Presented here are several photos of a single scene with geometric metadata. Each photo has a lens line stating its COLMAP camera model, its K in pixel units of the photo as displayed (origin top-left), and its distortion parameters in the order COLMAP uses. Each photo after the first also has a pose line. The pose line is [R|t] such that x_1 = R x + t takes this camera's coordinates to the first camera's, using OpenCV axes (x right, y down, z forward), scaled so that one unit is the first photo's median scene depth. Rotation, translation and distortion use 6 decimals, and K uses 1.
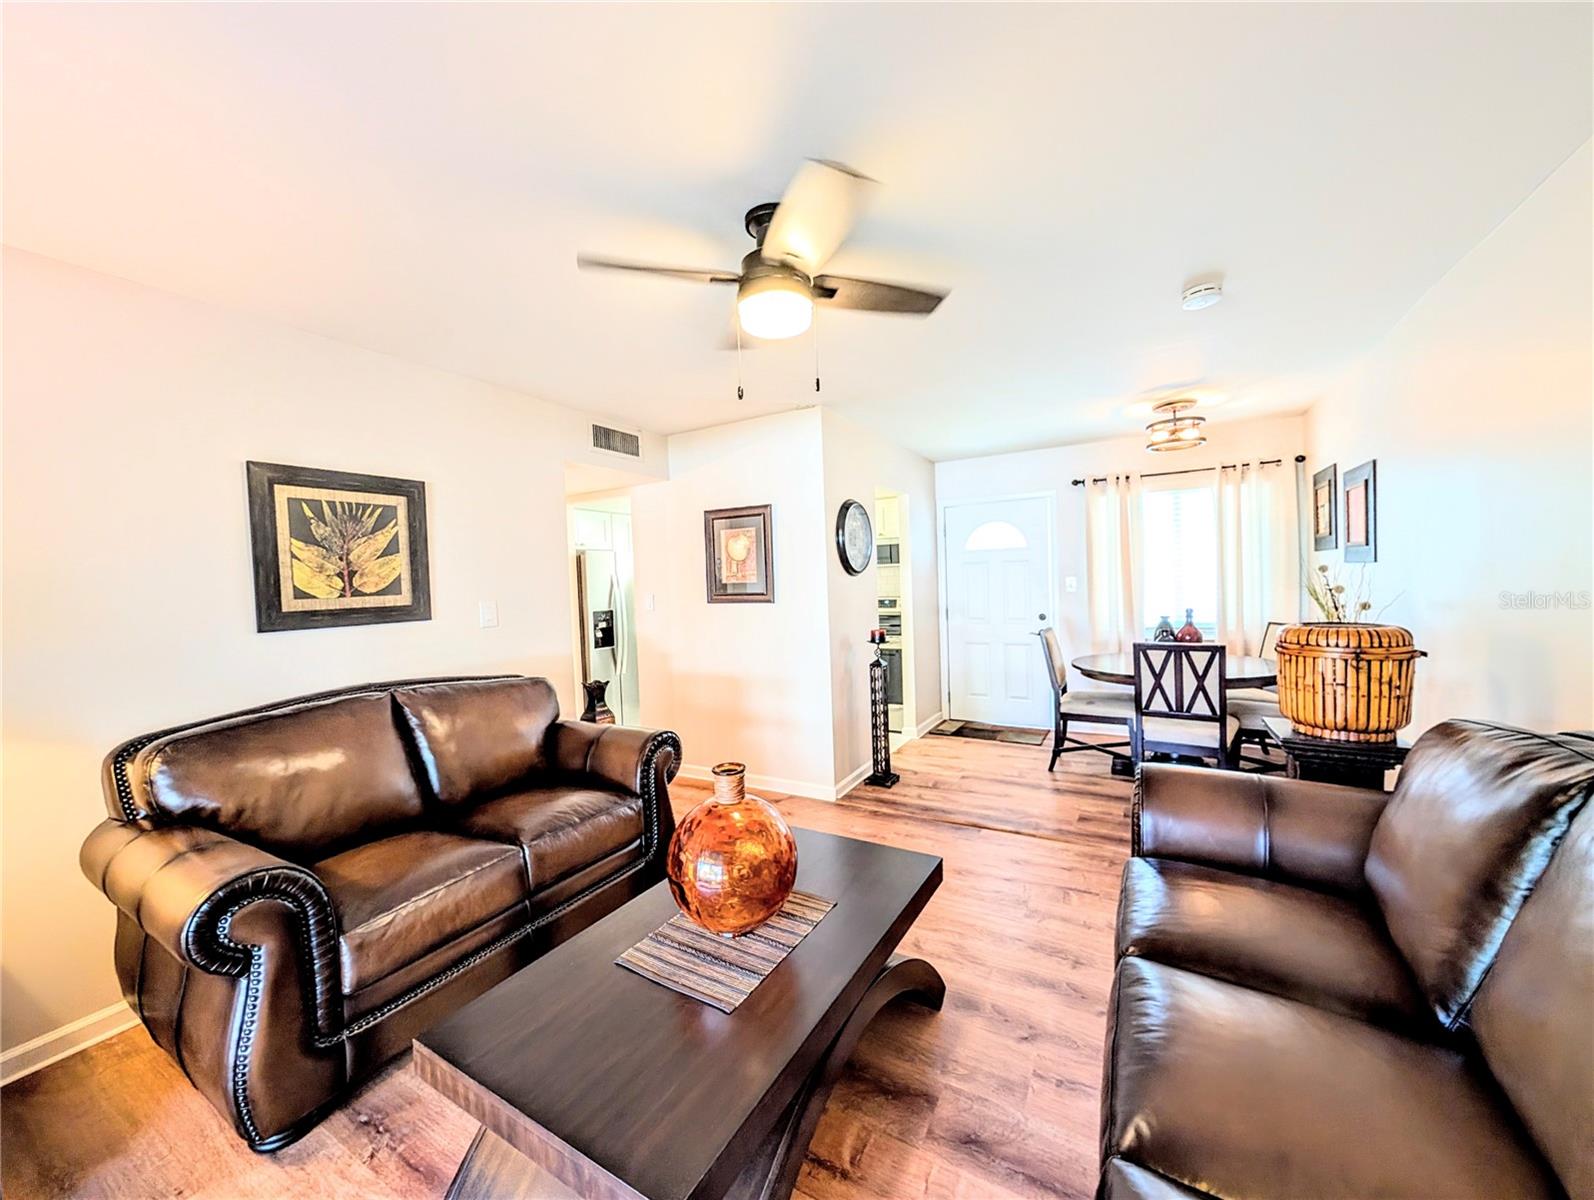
lens RADIAL K [[603.7, 0, 797.2], [0, 603.7, 599.3], [0, 0, 1]] dist [0.000734, 0.000016]
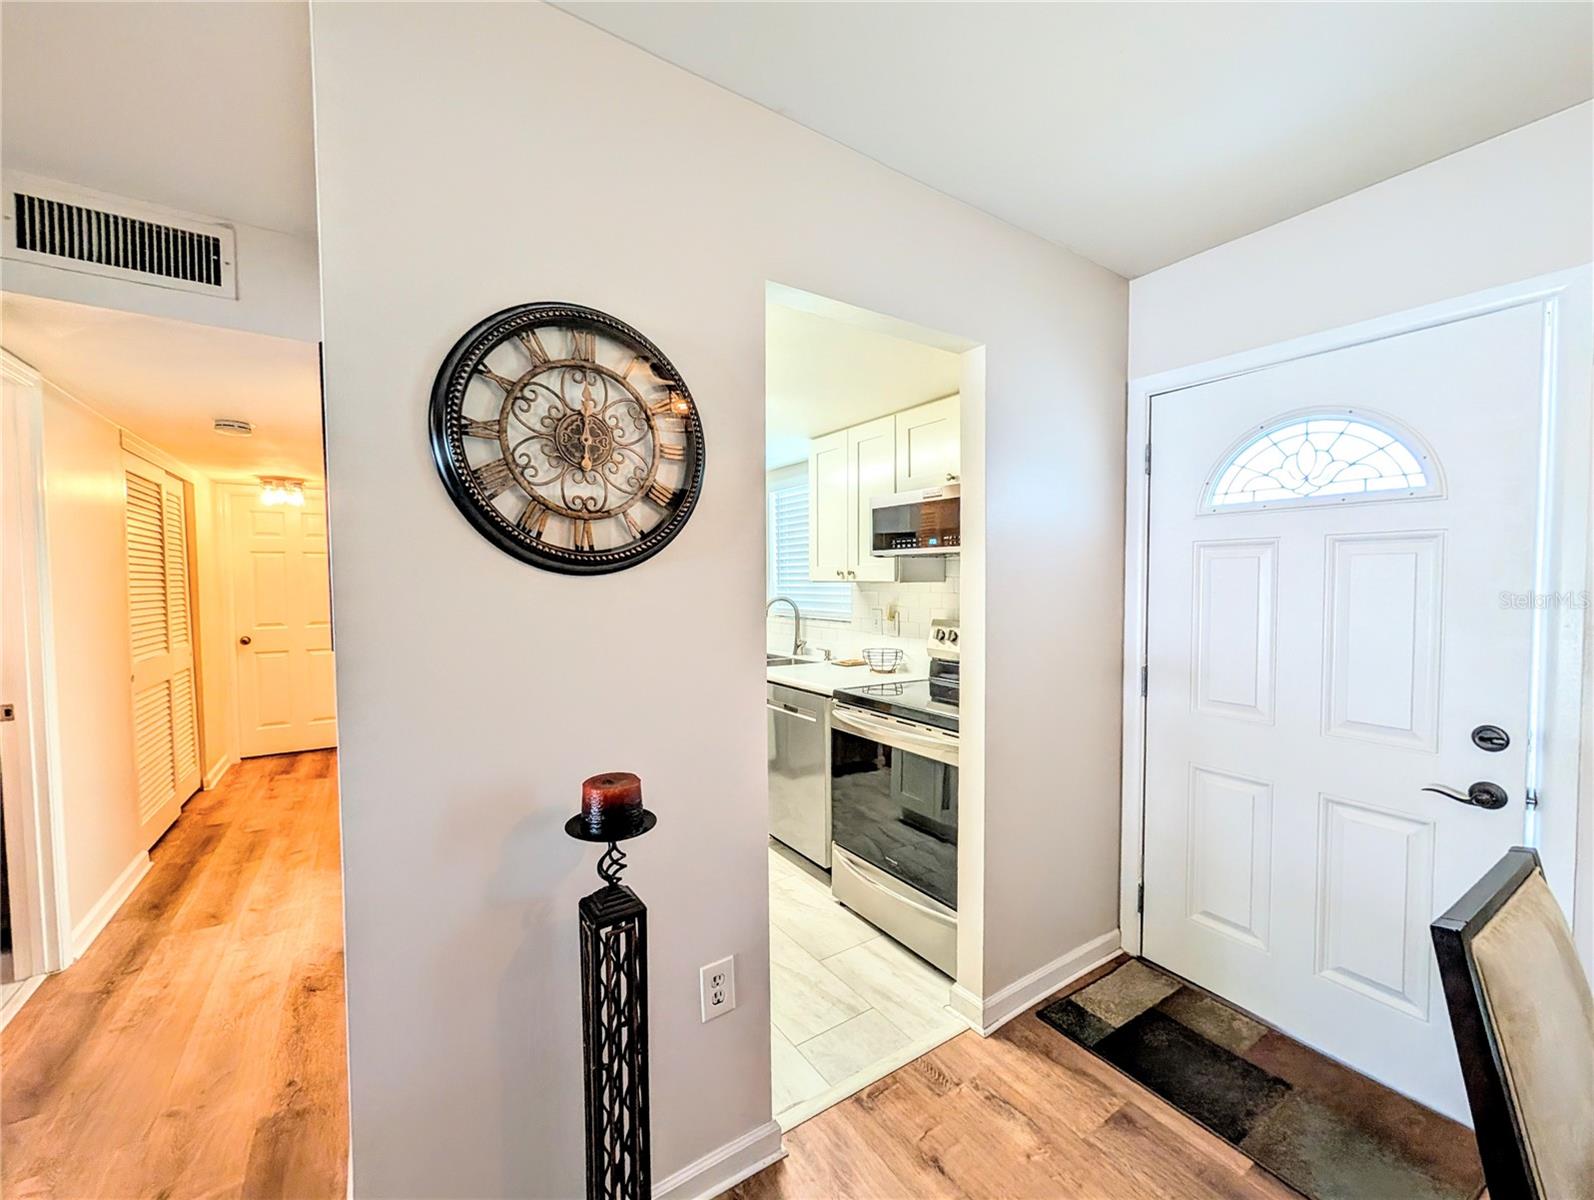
lens RADIAL K [[663.4, 0, 760.0], [0, 663.4, 583.8], [0, 0, 1]] dist [-0.001033, -0.000327]
pose [[0.891707, 0.043627, -0.450505, 0.321769], [-0.038729, 0.999048, 0.020089, -0.048462], [0.450952, -0.000466, 0.892548, 0.770689]]
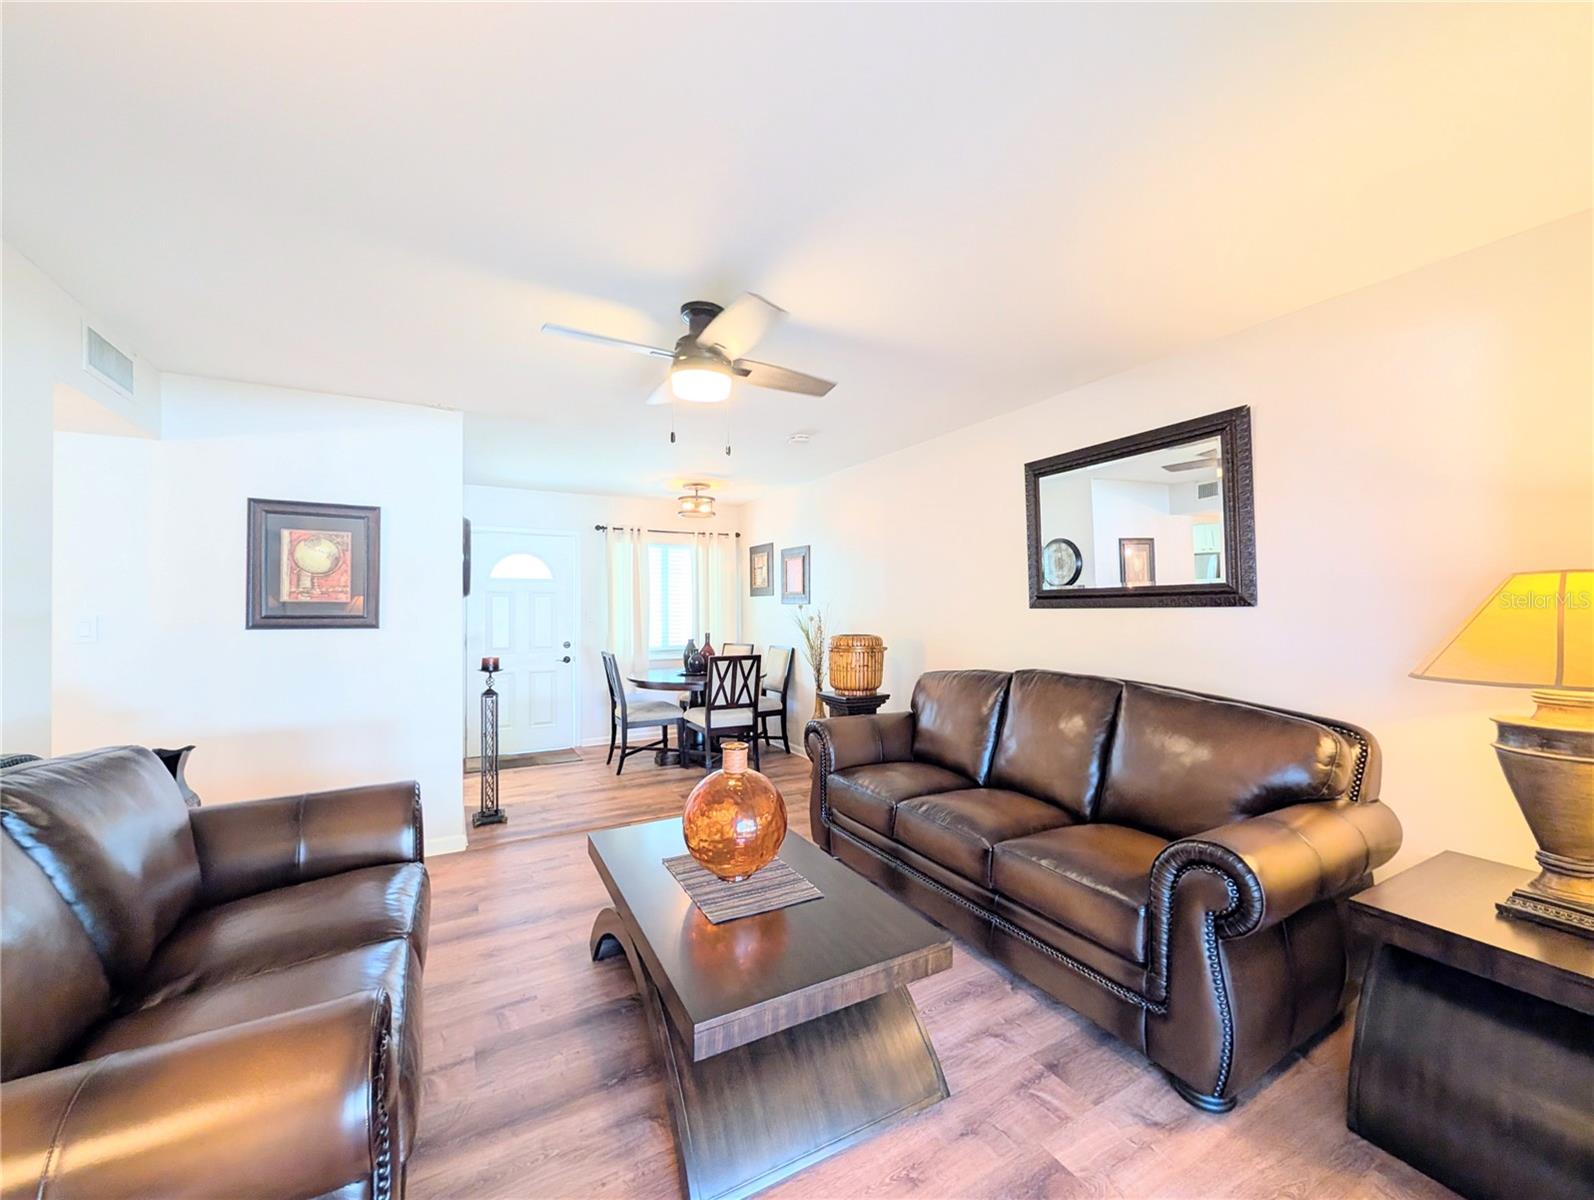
lens RADIAL K [[619.1, 0, 797.0], [0, 619.1, 600.0], [0, 0, 1]] dist [-0.000568, 0.000021]
pose [[0.516347, 0.042478, 0.855325, -0.459839], [0.011179, 0.998350, -0.056329, 0.021330], [-0.856307, 0.038647, 0.515020, 0.085929]]
